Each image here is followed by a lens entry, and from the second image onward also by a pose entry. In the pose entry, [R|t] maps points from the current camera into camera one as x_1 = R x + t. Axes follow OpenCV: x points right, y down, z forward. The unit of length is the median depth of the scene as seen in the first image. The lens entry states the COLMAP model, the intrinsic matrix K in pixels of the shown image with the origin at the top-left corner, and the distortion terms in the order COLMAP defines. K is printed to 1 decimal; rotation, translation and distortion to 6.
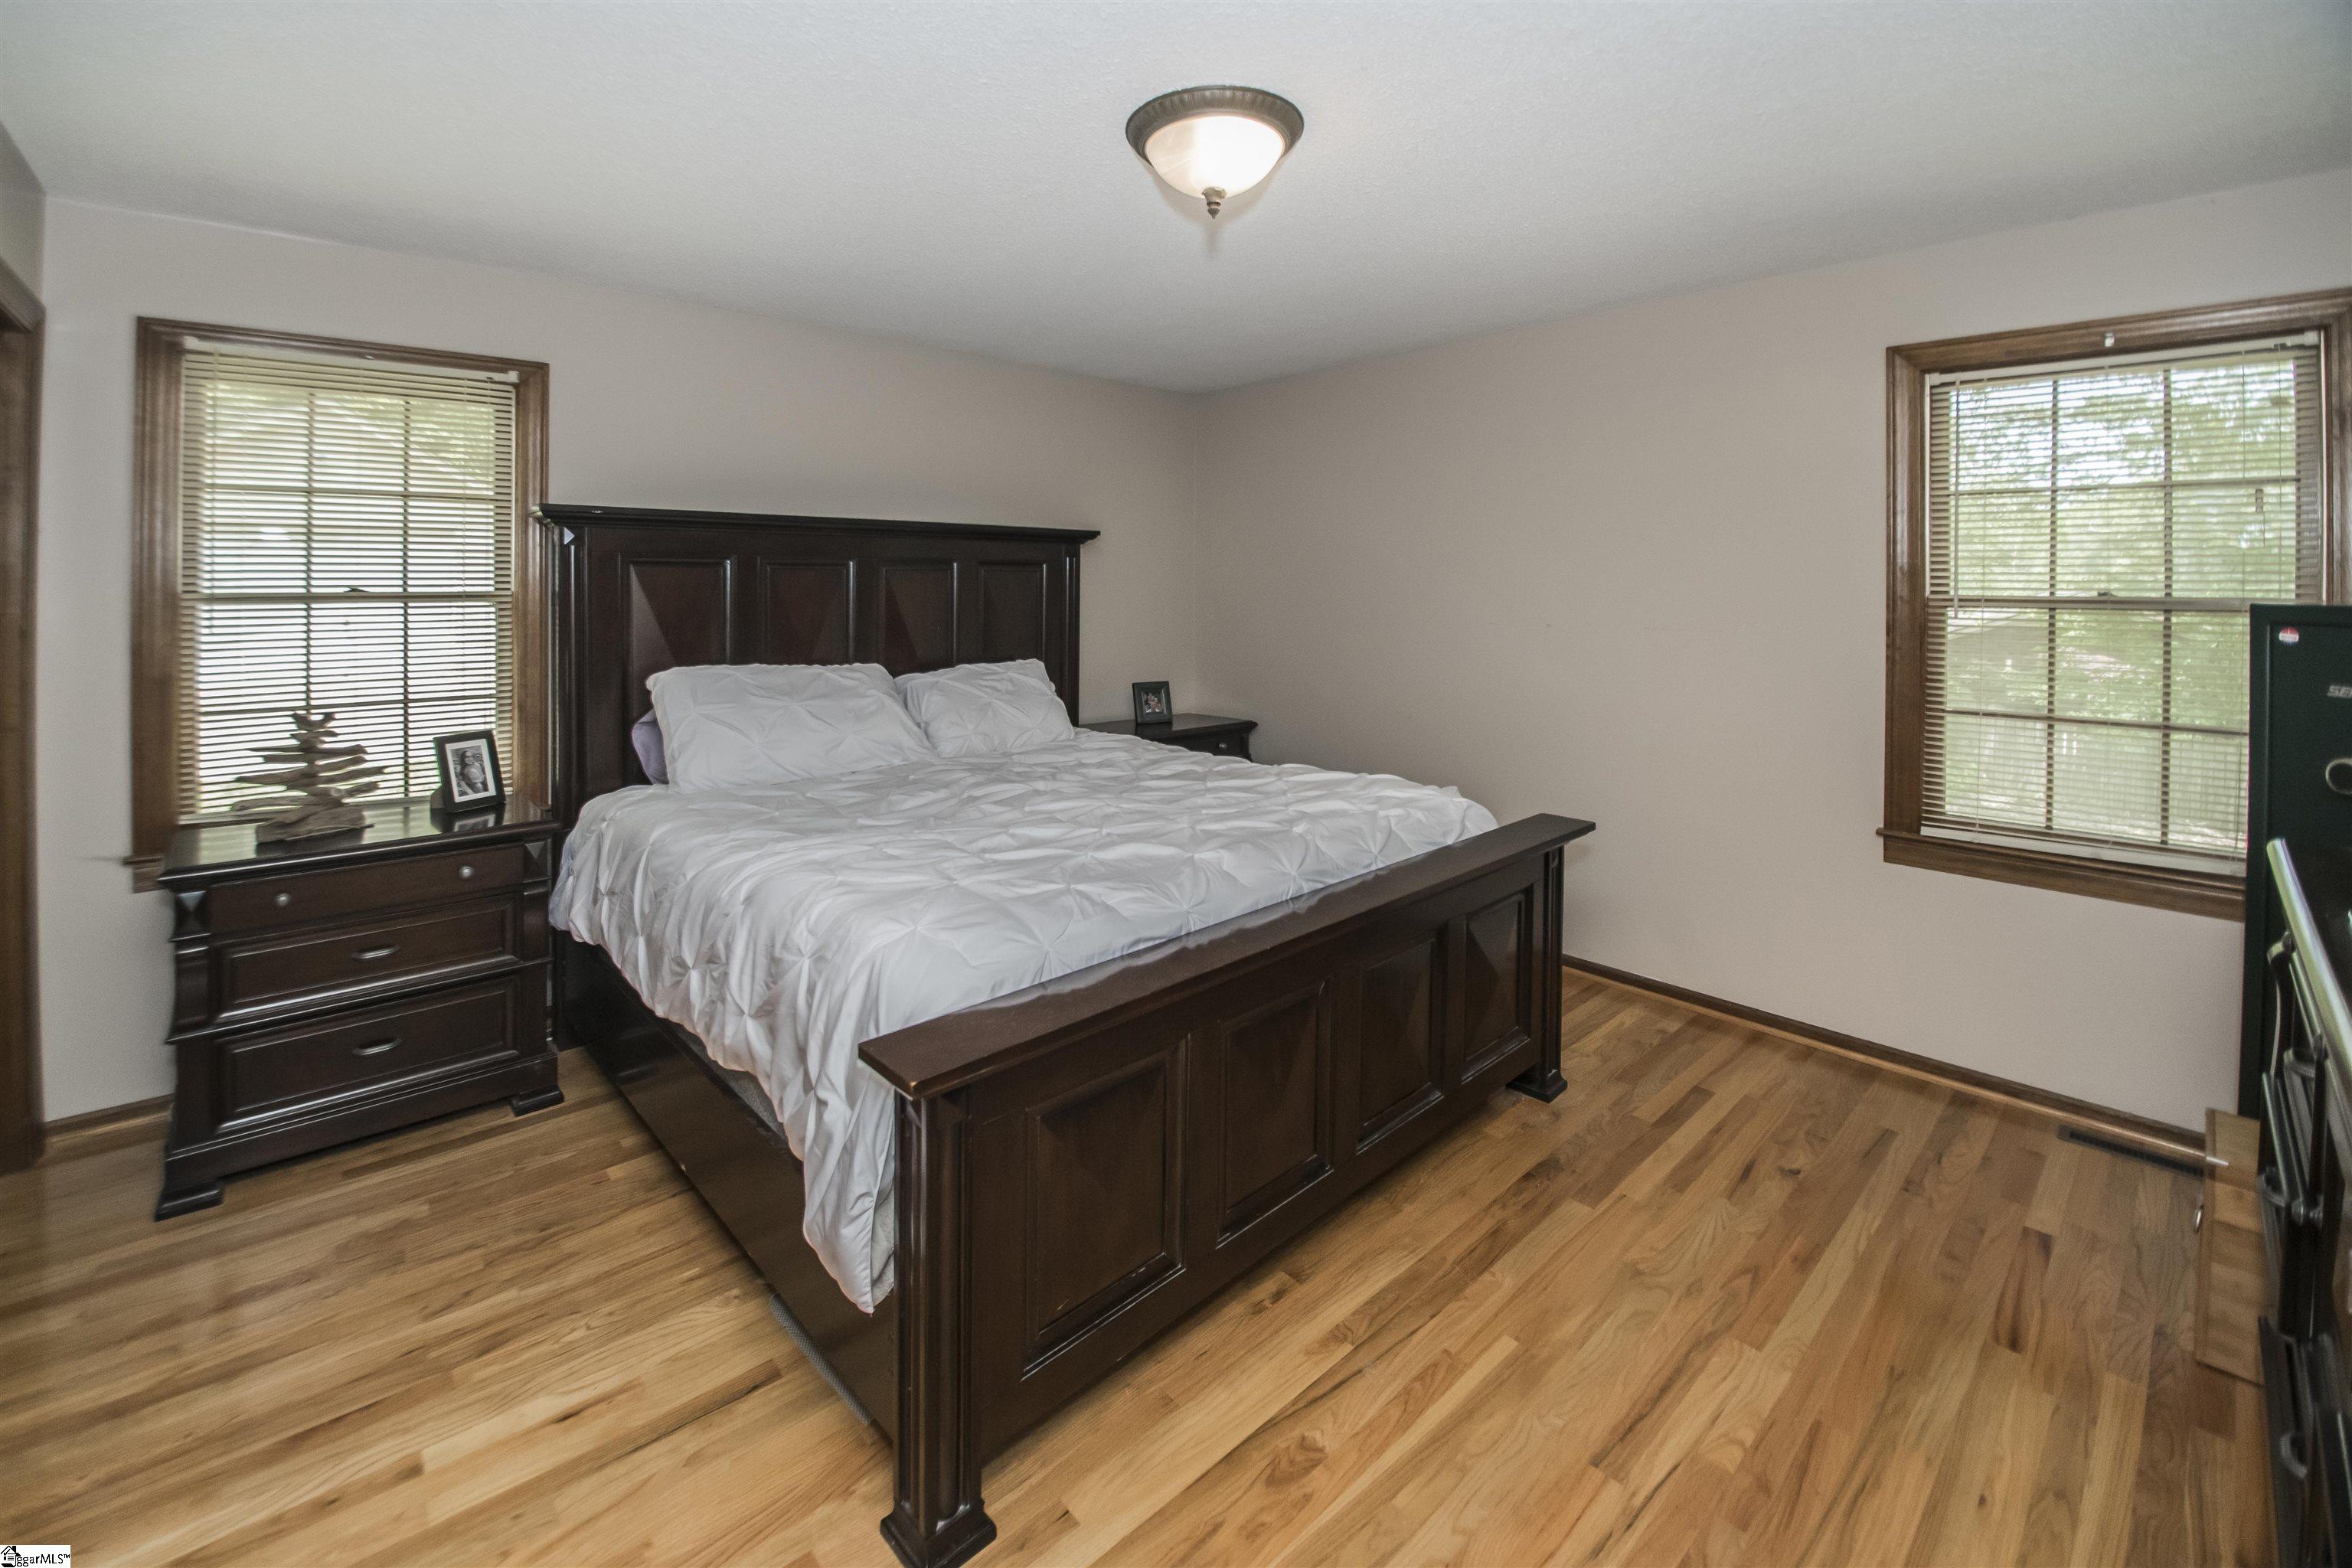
lens RADIAL K [[985.7, 0, 1176.0], [0, 985.7, 784.0], [0, 0, 1]] dist [0.000611, -0.000071]
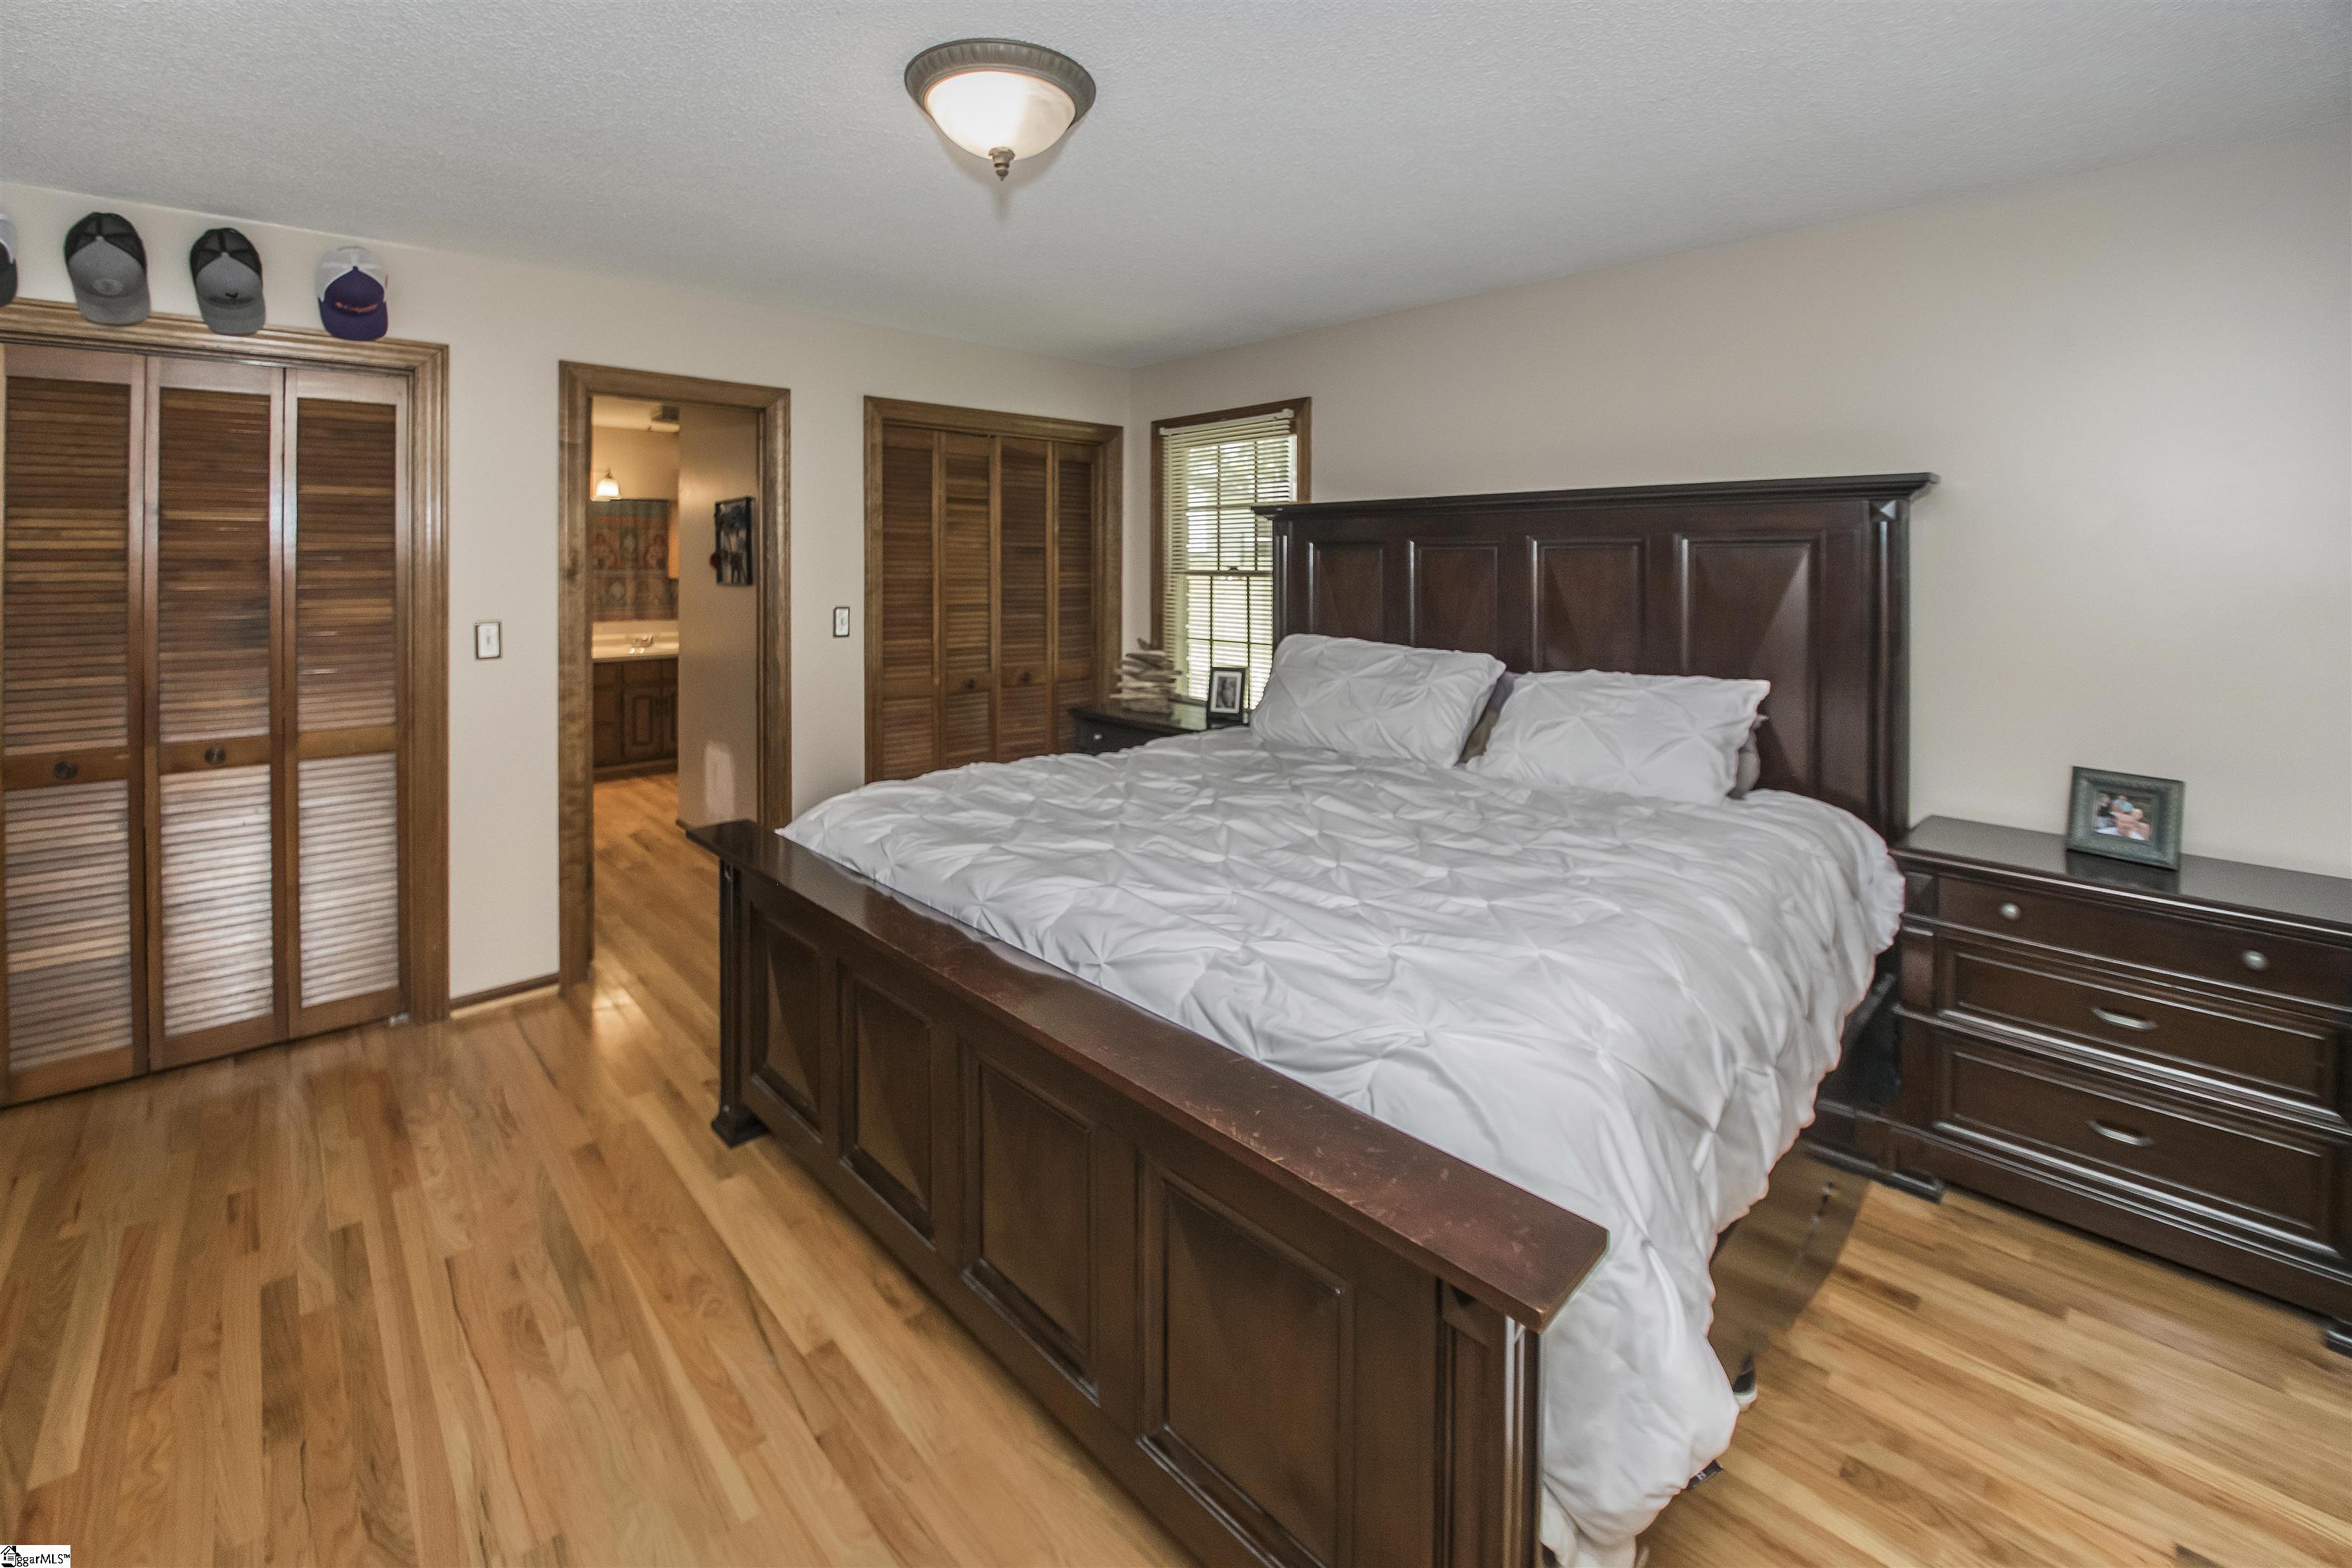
lens RADIAL K [[985.7, 0, 1176.0], [0, 985.7, 784.0], [0, 0, 1]] dist [0.000611, -0.000071]
pose [[-0.013030, 0.229349, -0.973257, 0.762618], [-0.187324, 0.955547, 0.227683, -0.209003], [0.982212, 0.185281, 0.030512, 0.927990]]
